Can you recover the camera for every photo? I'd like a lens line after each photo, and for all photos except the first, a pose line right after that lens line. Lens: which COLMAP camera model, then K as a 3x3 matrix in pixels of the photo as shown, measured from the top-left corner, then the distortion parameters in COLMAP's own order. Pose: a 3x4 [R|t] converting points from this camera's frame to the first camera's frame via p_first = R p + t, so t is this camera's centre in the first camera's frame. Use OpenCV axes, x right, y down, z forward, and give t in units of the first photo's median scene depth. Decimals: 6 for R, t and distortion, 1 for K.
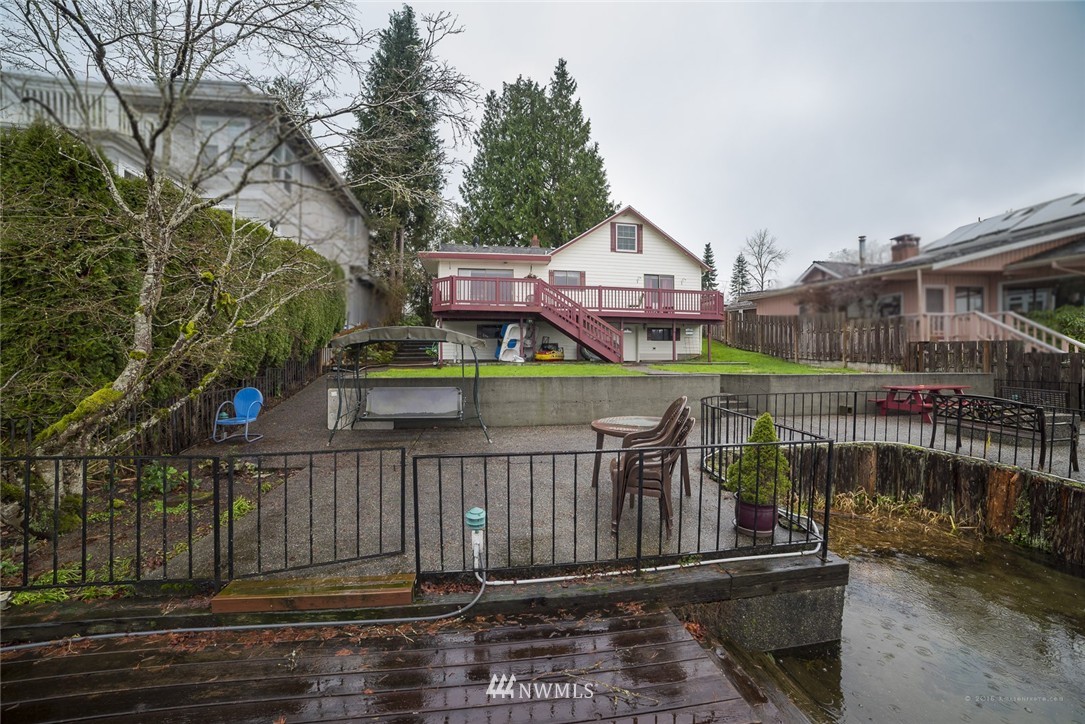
lens RADIAL K [[447.3, 0, 539.4], [0, 447.3, 364.5], [0, 0, 1]] dist [-0.105582, 0.036092]
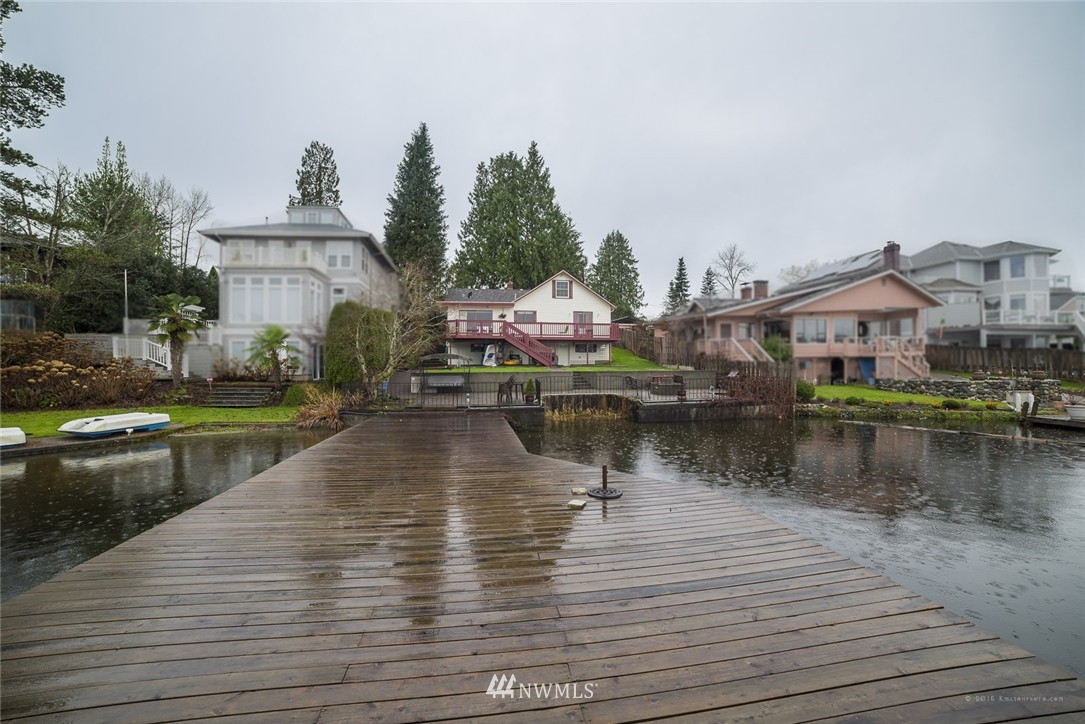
lens RADIAL K [[447.3, 0, 539.4], [0, 447.3, 364.5], [0, 0, 1]] dist [-0.105582, 0.036092]
pose [[0.999962, -0.003972, 0.007822, 0.090008], [0.004033, 0.999961, -0.007809, 0.002039], [-0.007791, 0.007840, 0.999939, -0.581348]]
